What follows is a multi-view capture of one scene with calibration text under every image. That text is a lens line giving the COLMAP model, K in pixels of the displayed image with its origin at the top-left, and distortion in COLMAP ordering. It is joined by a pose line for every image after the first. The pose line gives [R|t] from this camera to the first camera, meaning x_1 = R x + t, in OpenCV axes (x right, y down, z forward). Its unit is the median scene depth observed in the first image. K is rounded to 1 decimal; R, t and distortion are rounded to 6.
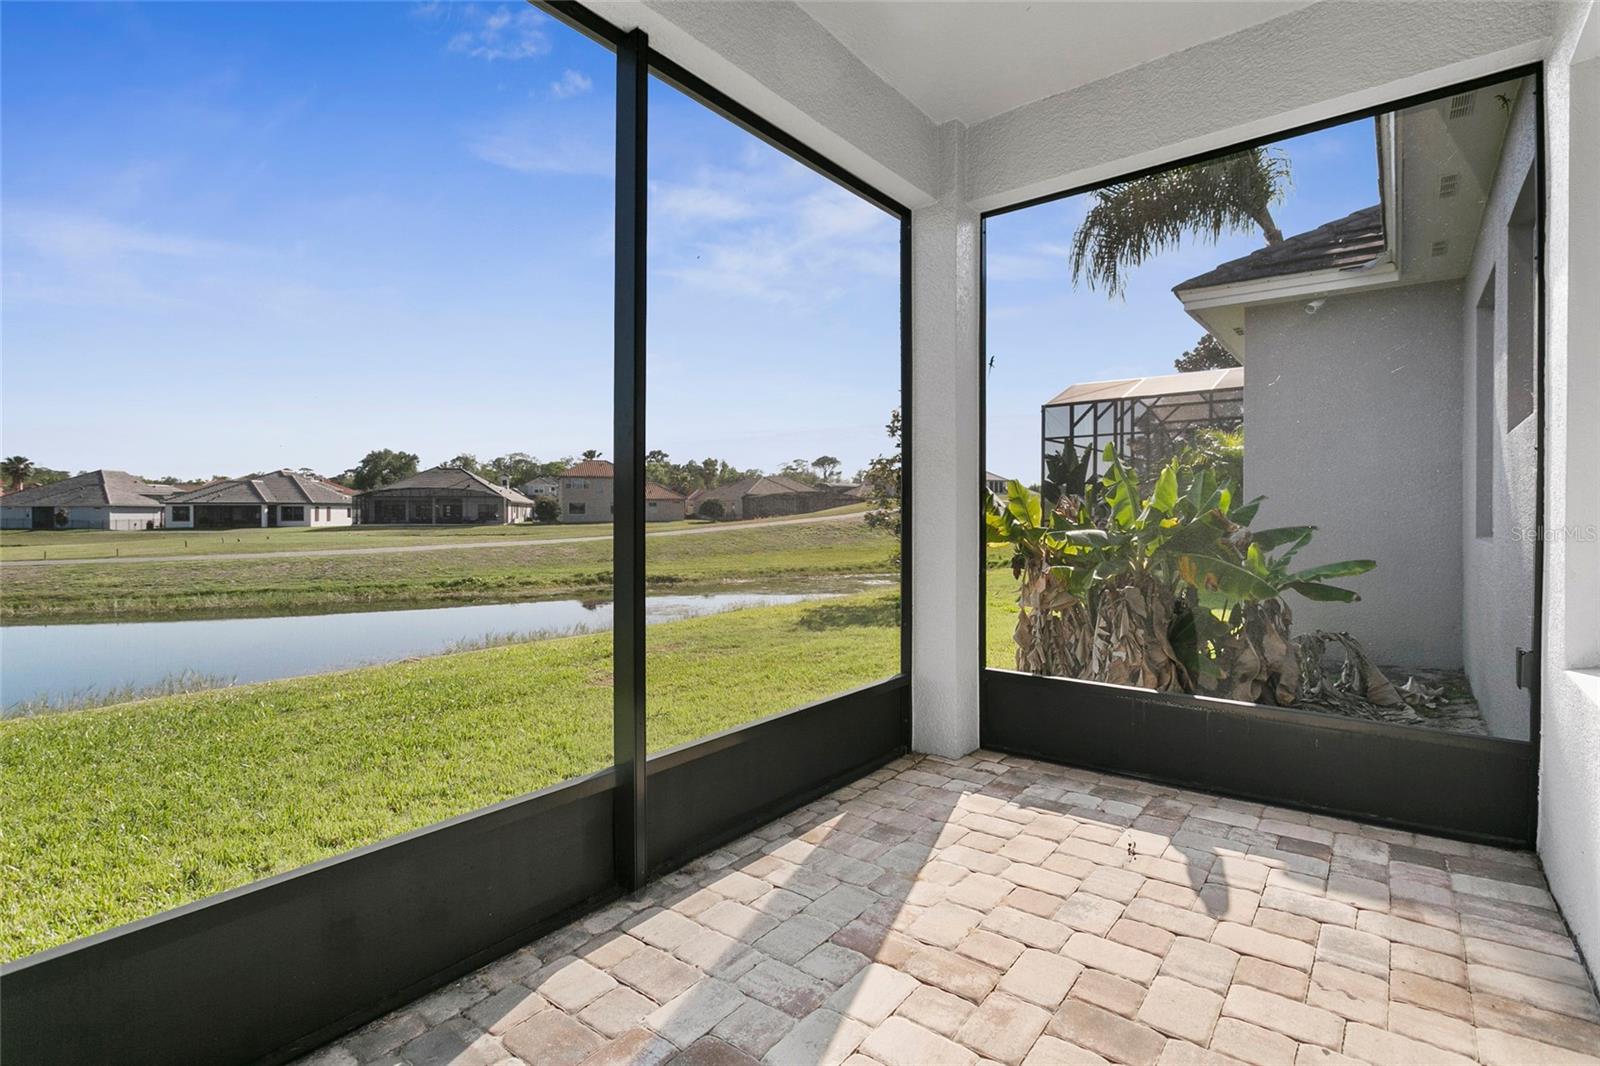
lens RADIAL K [[753.3, 0, 810.2], [0, 753.3, 522.8], [0, 0, 1]] dist [0.002796, 0.001247]
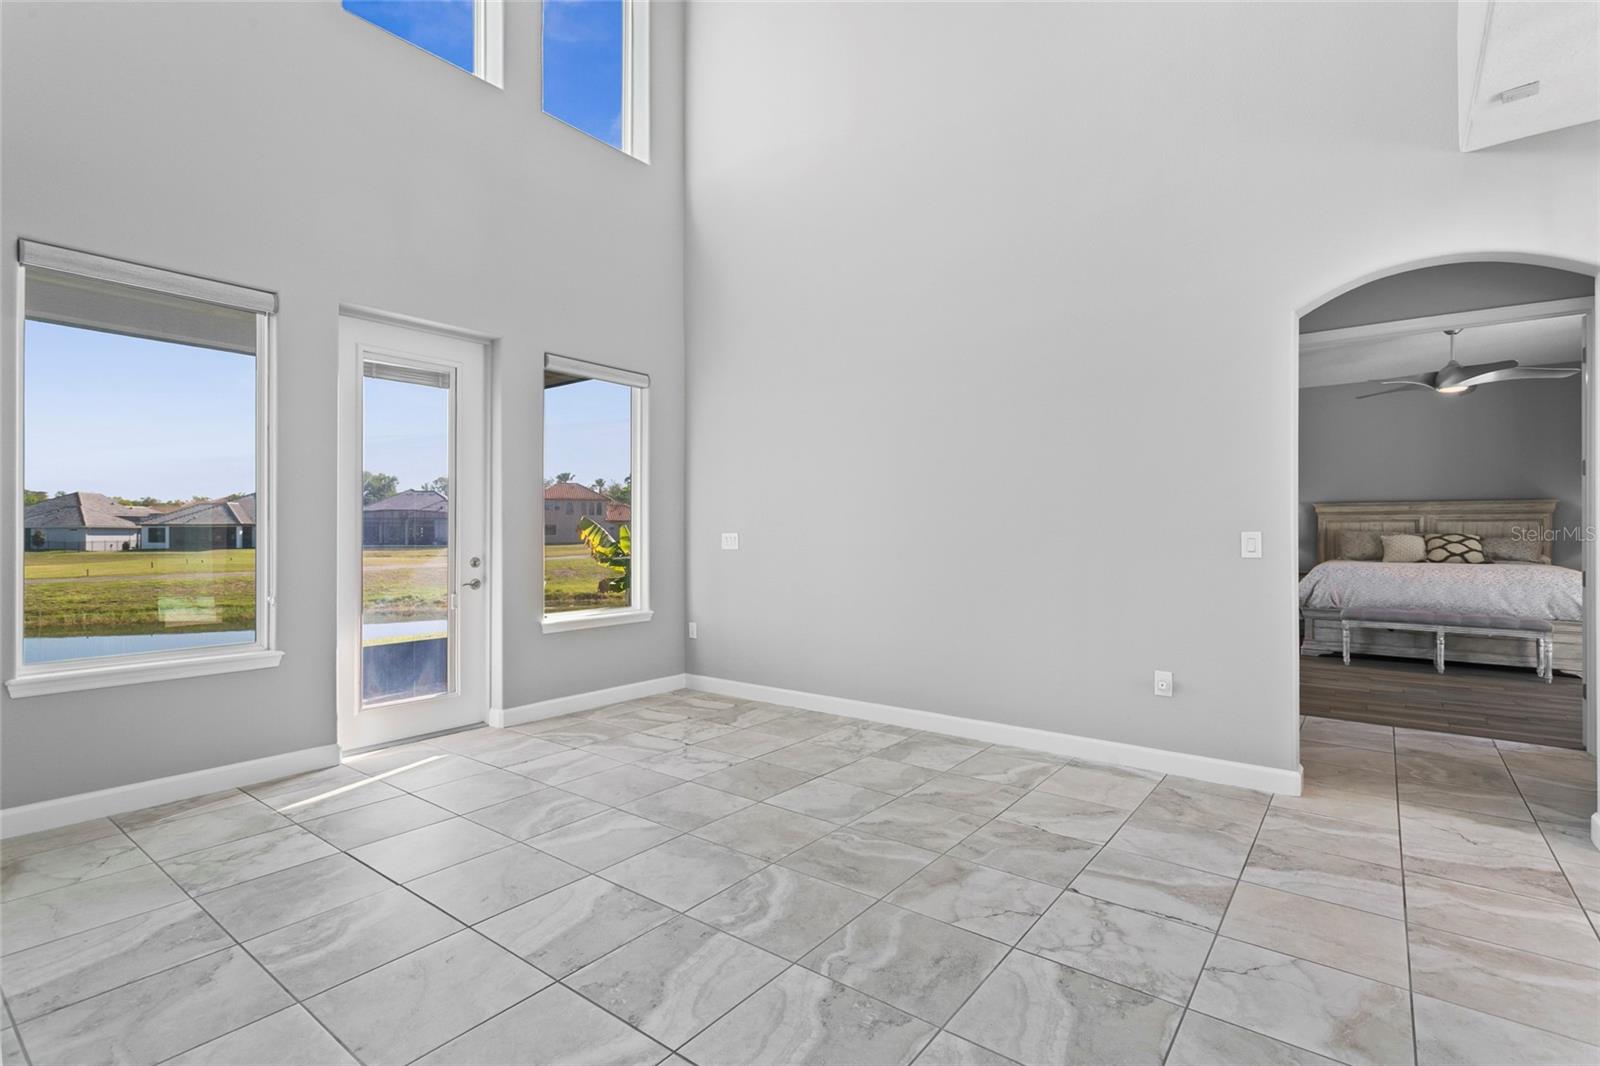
lens RADIAL K [[753.3, 0, 800.8], [0, 753.3, 533.3], [0, 0, 1]] dist [0.002796, 0.001247]
pose [[0.999961, 0.000689, 0.008815, 0.023918], [-0.000563, 0.999897, -0.014337, -0.000408], [-0.008824, 0.014332, 0.999858, -0.023468]]
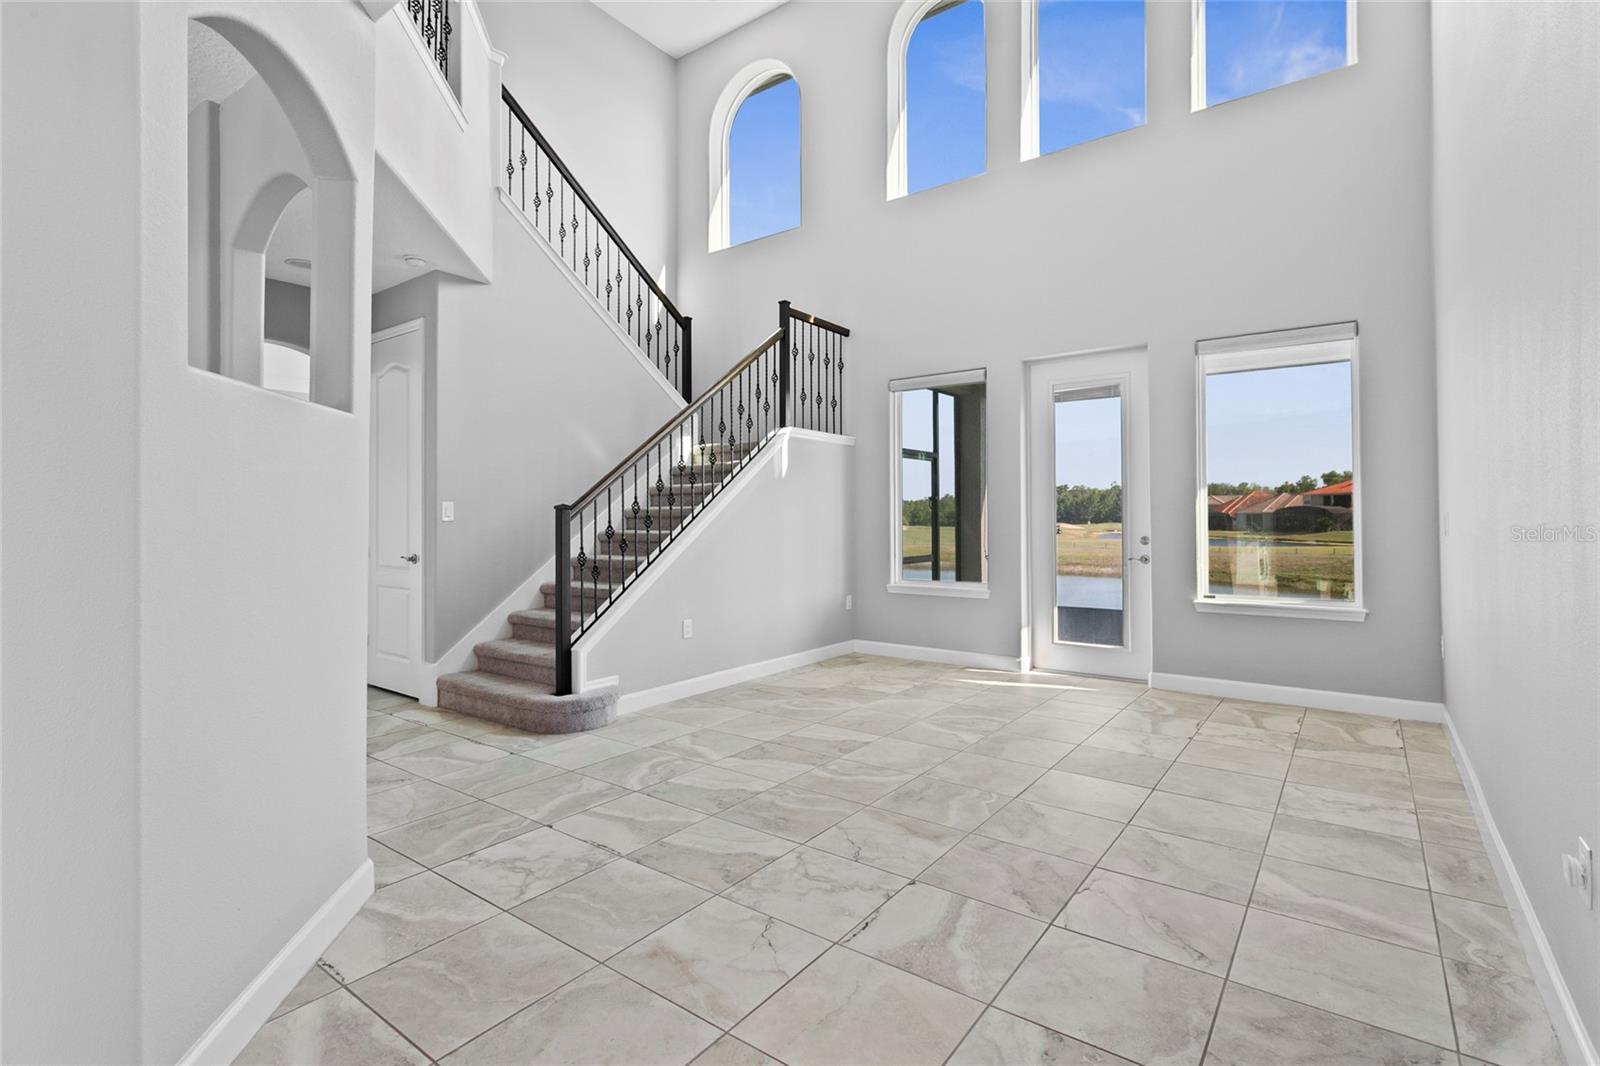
lens RADIAL K [[753.3, 0, 803.7], [0, 753.3, 518.0], [0, 0, 1]] dist [0.002796, 0.001247]
pose [[0.029456, -0.001610, -0.999565, 0.505249], [-0.011123, 0.999936, -0.001938, -0.002104], [0.999504, 0.011176, 0.029436, 0.277121]]
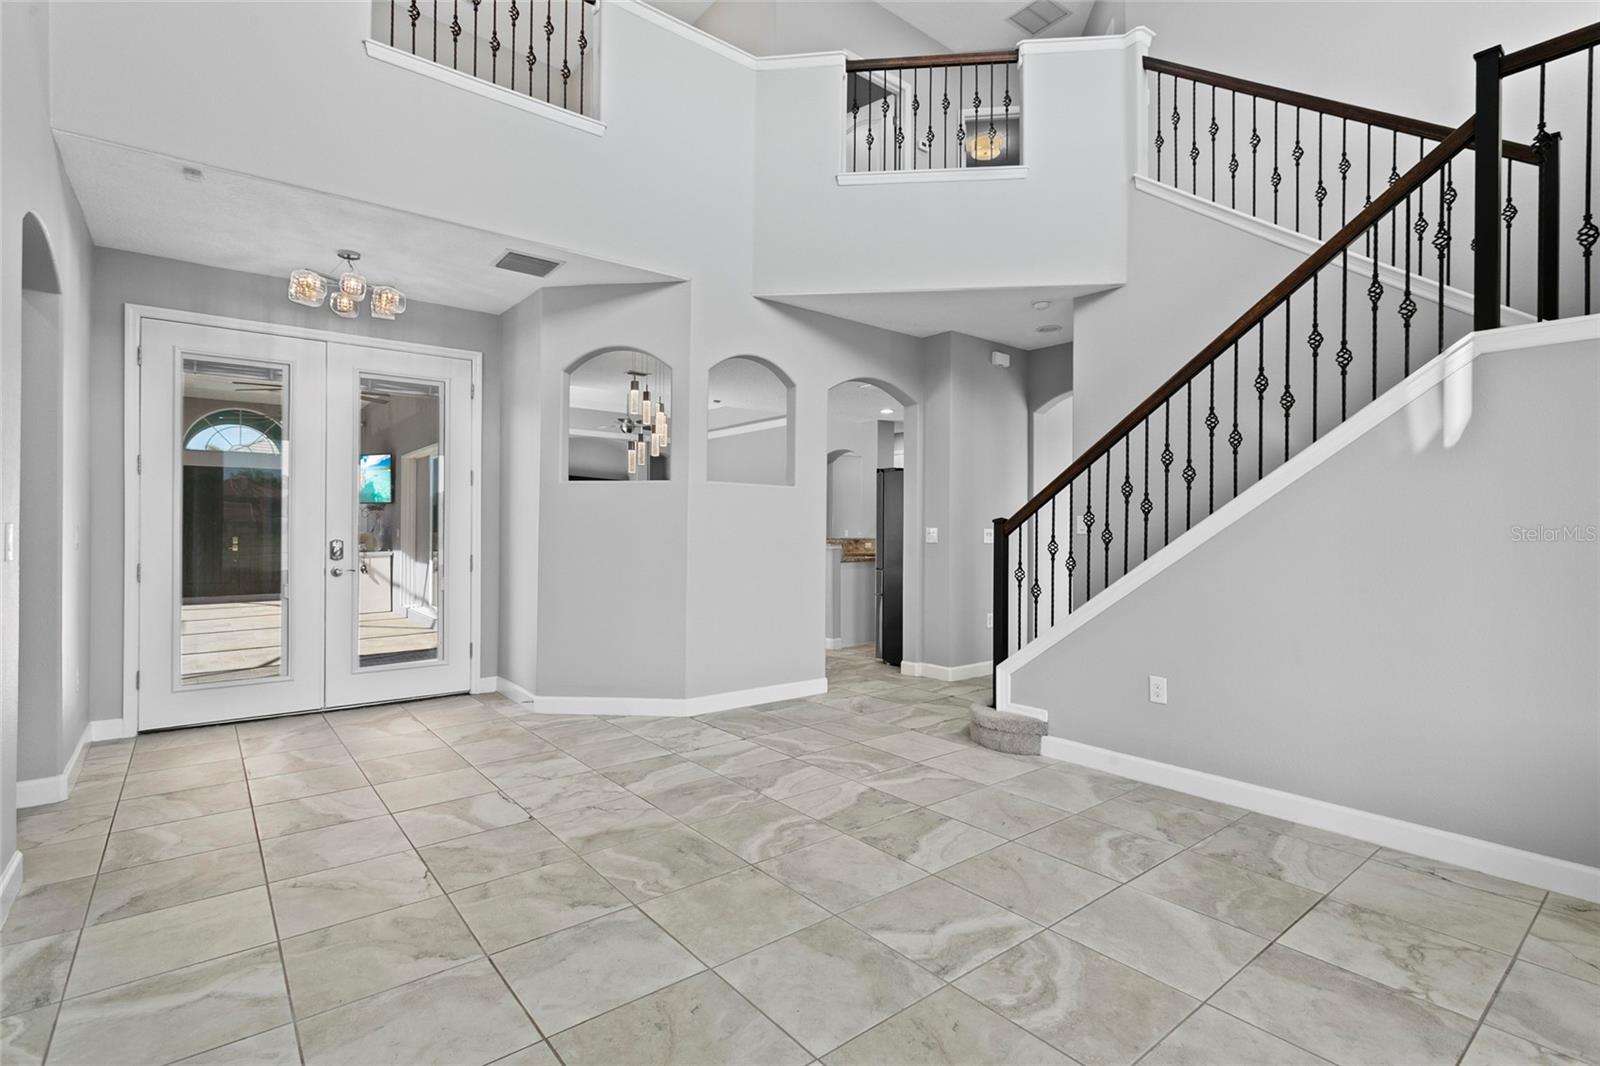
lens RADIAL K [[753.3, 0, 803.5], [0, 753.3, 529.9], [0, 0, 1]] dist [0.002796, 0.001247]
pose [[-0.974627, -0.003114, 0.223814, -0.098094], [-0.000300, 0.999921, 0.012603, -0.010229], [-0.223835, 0.012216, -0.974550, 0.735469]]
